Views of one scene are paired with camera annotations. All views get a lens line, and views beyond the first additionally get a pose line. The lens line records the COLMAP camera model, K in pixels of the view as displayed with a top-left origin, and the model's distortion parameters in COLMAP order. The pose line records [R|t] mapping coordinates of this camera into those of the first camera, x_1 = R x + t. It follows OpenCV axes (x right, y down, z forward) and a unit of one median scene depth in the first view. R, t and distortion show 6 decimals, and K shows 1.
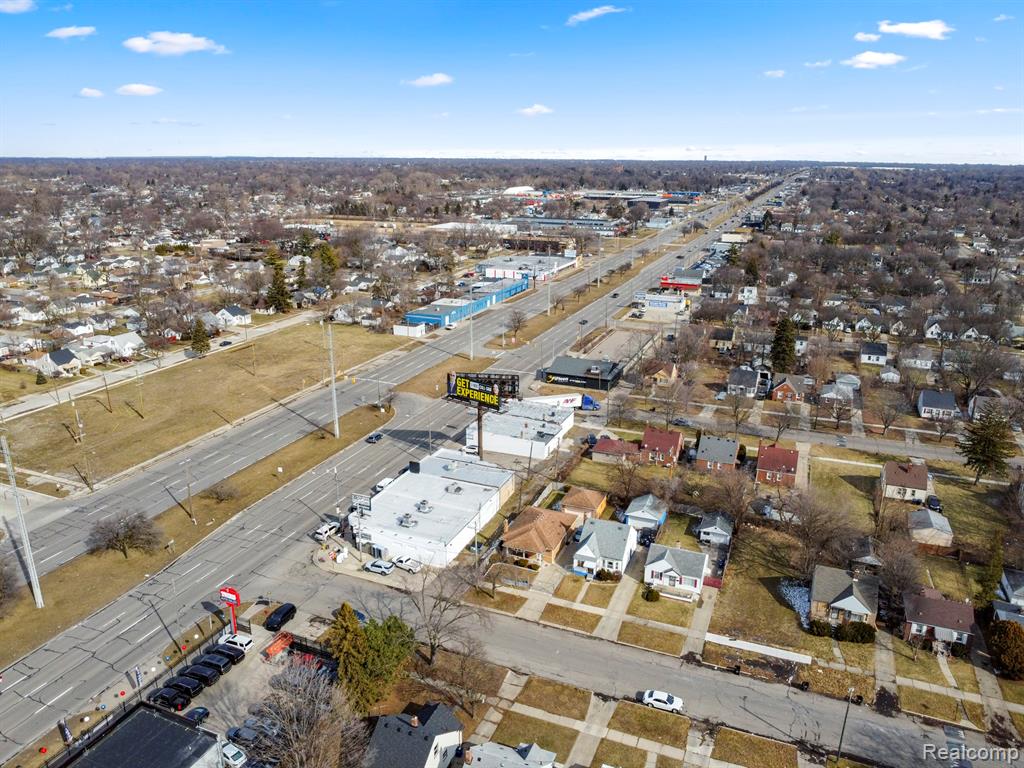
lens RADIAL K [[740.7, 0, 512.0], [0, 740.7, 384.0], [0, 0, 1]] dist [-0.024927, -0.009354]
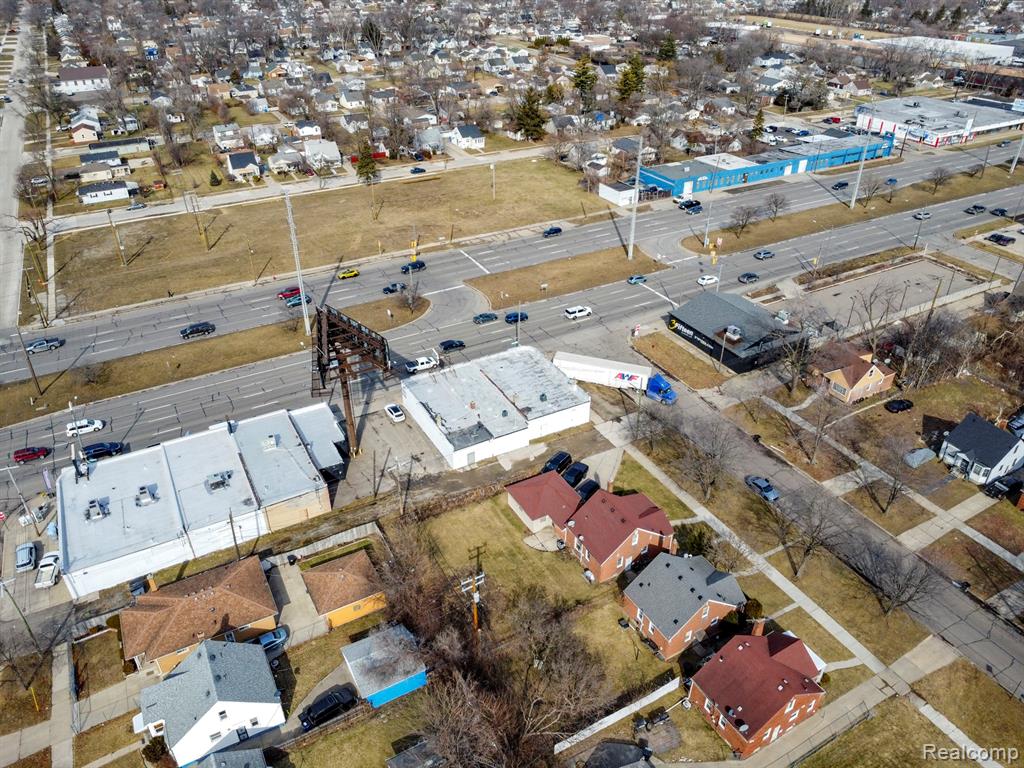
lens RADIAL K [[740.7, 0, 512.0], [0, 740.7, 384.0], [0, 0, 1]] dist [-0.024927, -0.009354]
pose [[0.780566, 0.327734, -0.532267, 0.288611], [-0.183261, 0.934095, 0.306402, -0.124349], [0.597606, -0.141623, 0.789183, 0.390836]]
